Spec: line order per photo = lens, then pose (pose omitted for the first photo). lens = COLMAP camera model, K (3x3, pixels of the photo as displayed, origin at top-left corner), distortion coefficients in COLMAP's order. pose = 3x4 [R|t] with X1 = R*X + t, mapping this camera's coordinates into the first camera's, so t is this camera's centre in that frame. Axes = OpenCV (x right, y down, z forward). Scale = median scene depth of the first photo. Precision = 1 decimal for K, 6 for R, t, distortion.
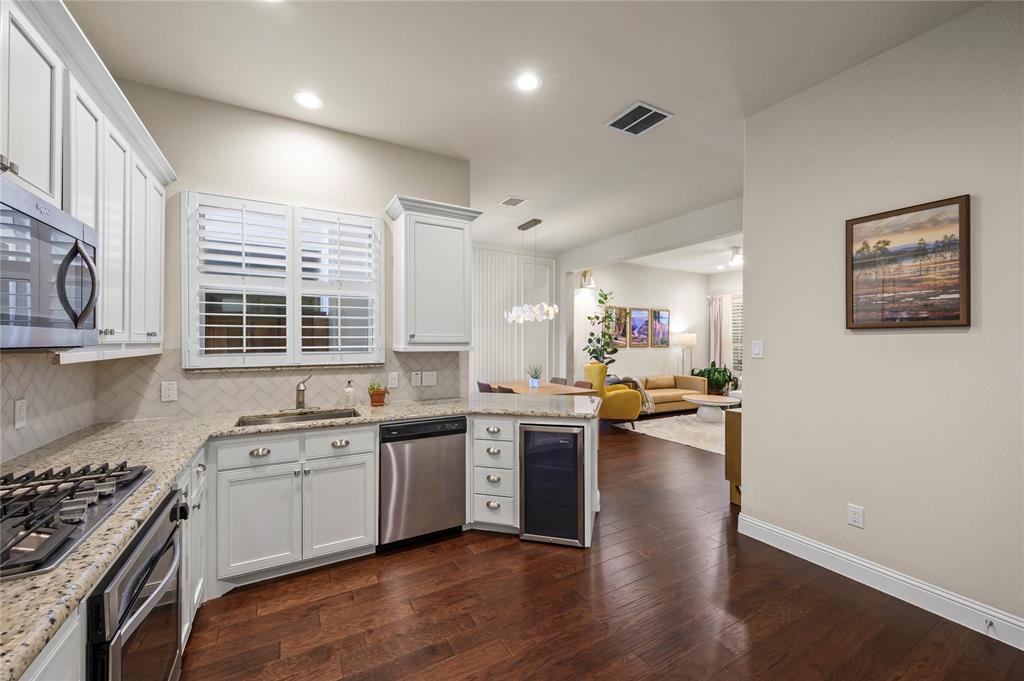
lens RADIAL K [[408.0, 0, 514.6], [0, 408.0, 340.7], [0, 0, 1]] dist [0.004265, -0.000118]
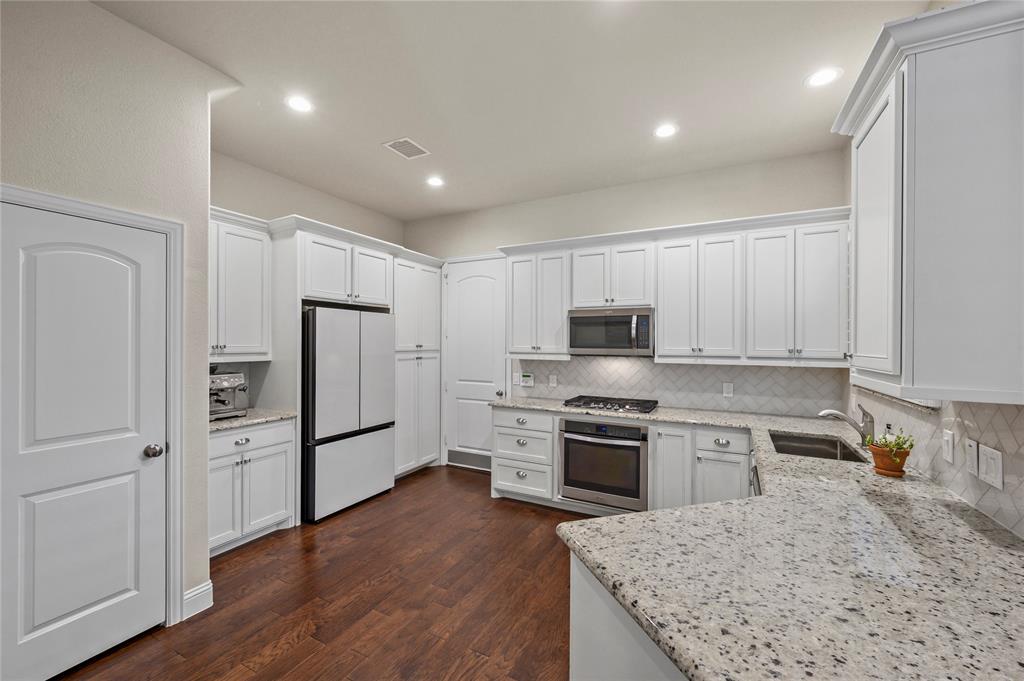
lens RADIAL K [[408.0, 0, 510.8], [0, 408.0, 342.5], [0, 0, 1]] dist [0.004265, -0.000118]
pose [[-0.842030, -0.004488, -0.539412, 0.476802], [-0.004594, 0.999989, -0.001147, -0.029152], [0.539411, 0.001512, -0.842041, 1.284422]]
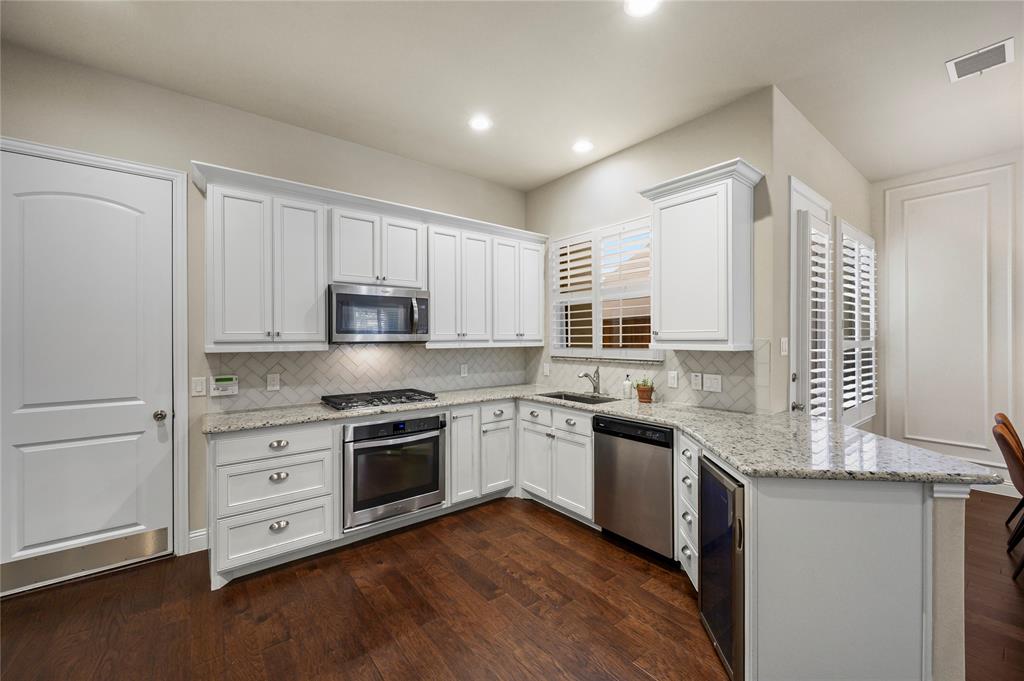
lens RADIAL K [[408.0, 0, 512.3], [0, 408.0, 338.0], [0, 0, 1]] dist [0.004265, -0.000118]
pose [[0.144922, -0.000803, -0.989443, 0.663729], [0.005075, 0.999987, -0.000069, -0.001169], [0.989430, -0.005011, 0.144924, 0.566617]]
